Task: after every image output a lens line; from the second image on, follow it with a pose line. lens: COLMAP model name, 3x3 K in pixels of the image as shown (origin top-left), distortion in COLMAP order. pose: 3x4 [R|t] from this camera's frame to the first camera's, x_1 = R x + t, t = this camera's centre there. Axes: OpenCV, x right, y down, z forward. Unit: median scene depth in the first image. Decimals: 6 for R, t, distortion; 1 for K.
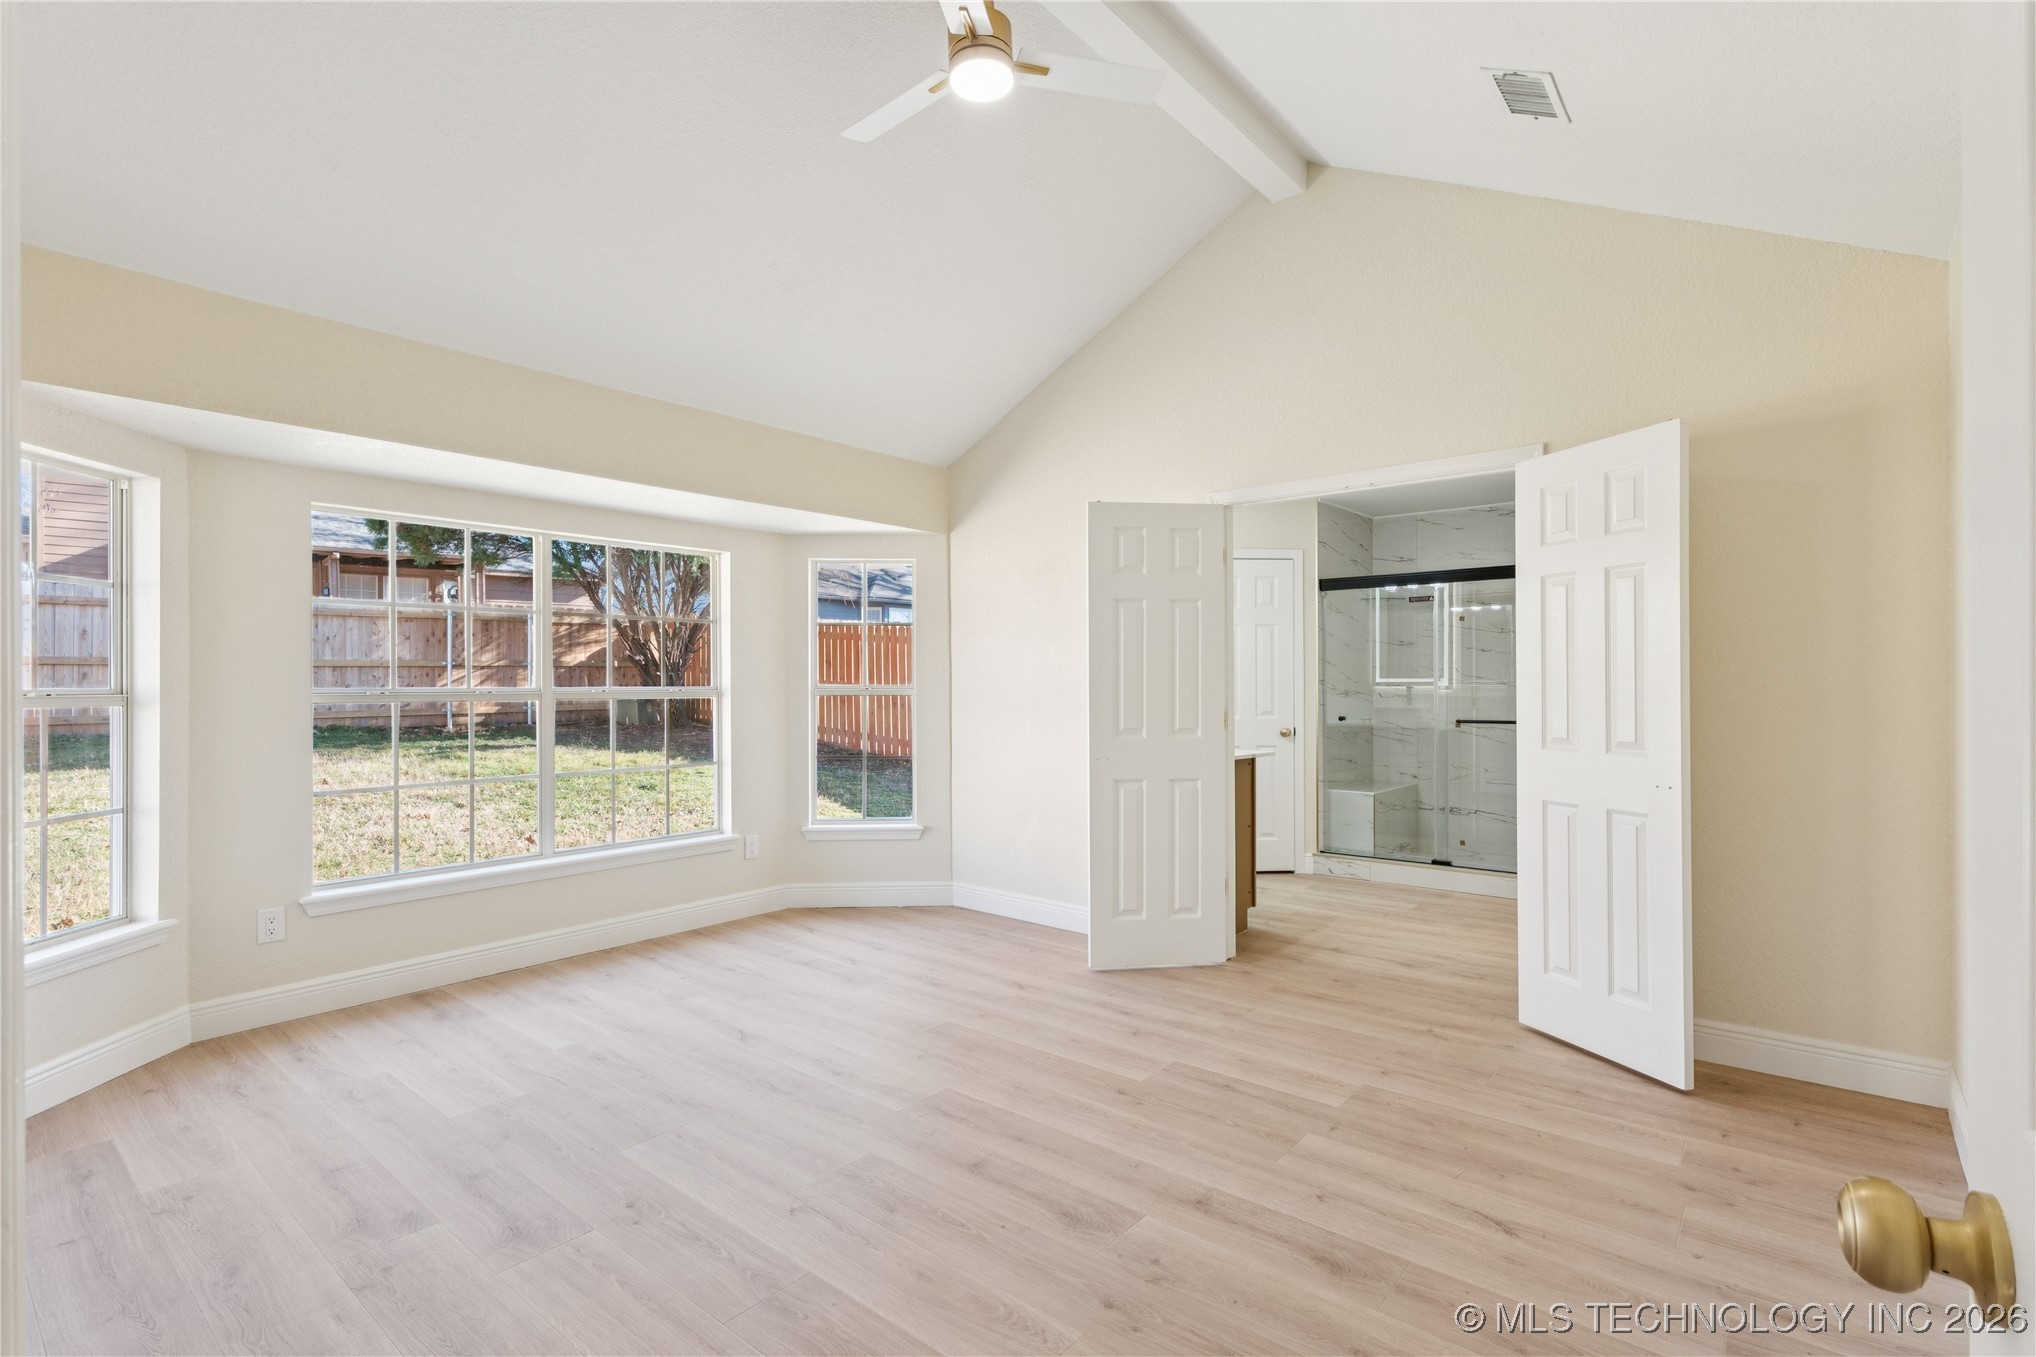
lens RADIAL K [[945.5, 0, 1014.9], [0, 945.5, 678.4], [0, 0, 1]] dist [0.004812, -0.000731]
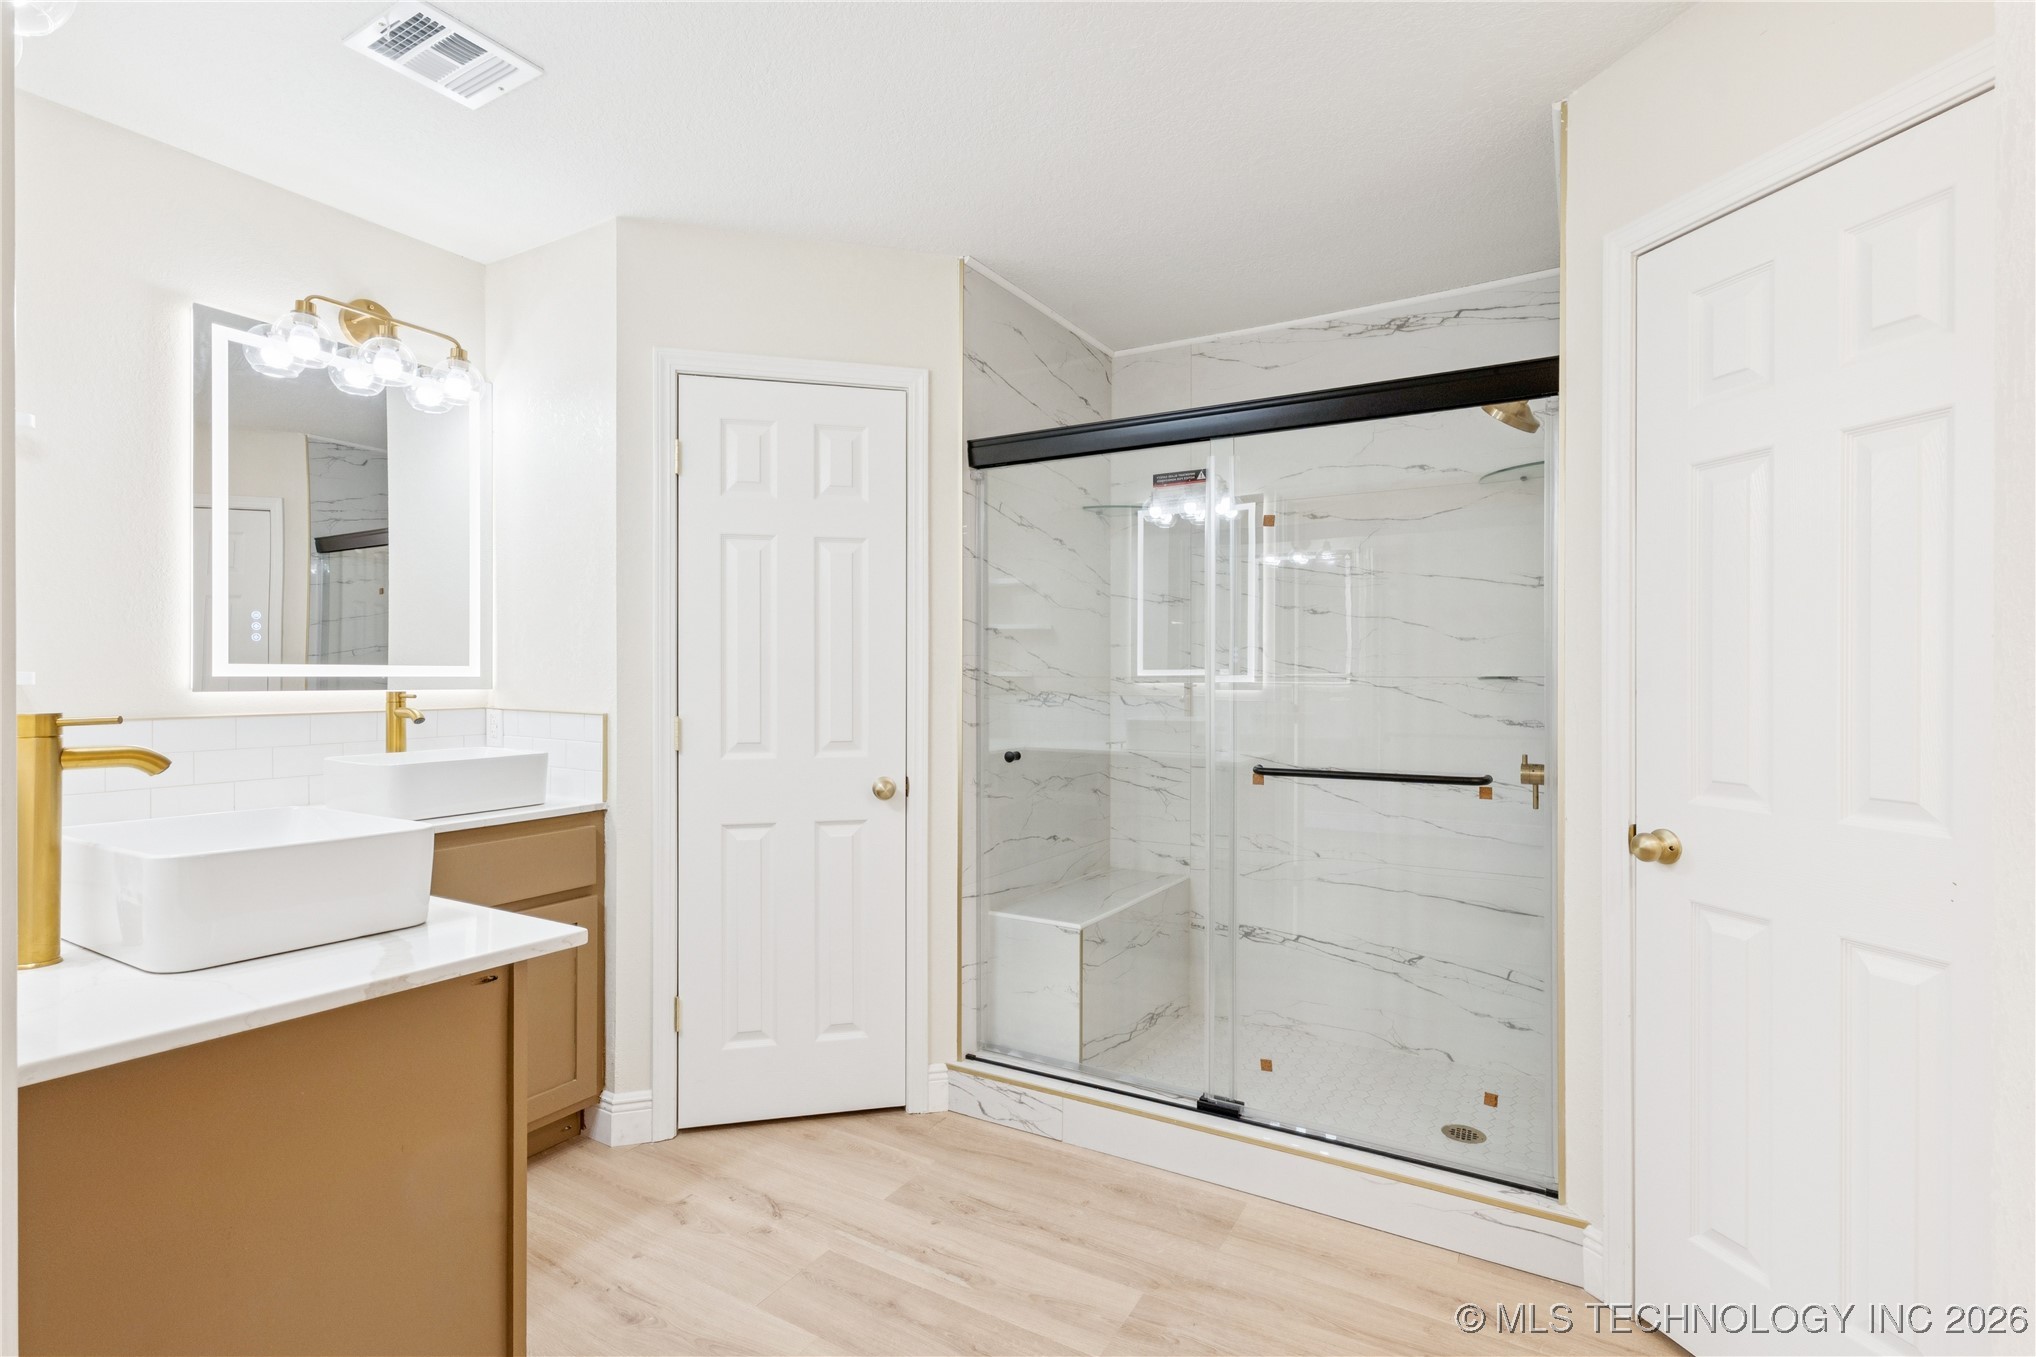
lens RADIAL K [[945.5, 0, 1006.0], [0, 945.5, 682.1], [0, 0, 1]] dist [0.004812, -0.000731]
pose [[0.988344, 0.002381, 0.152216, 0.265620], [-0.003596, 0.999964, 0.007702, 0.004385], [-0.152192, -0.008160, 0.988317, 0.545889]]
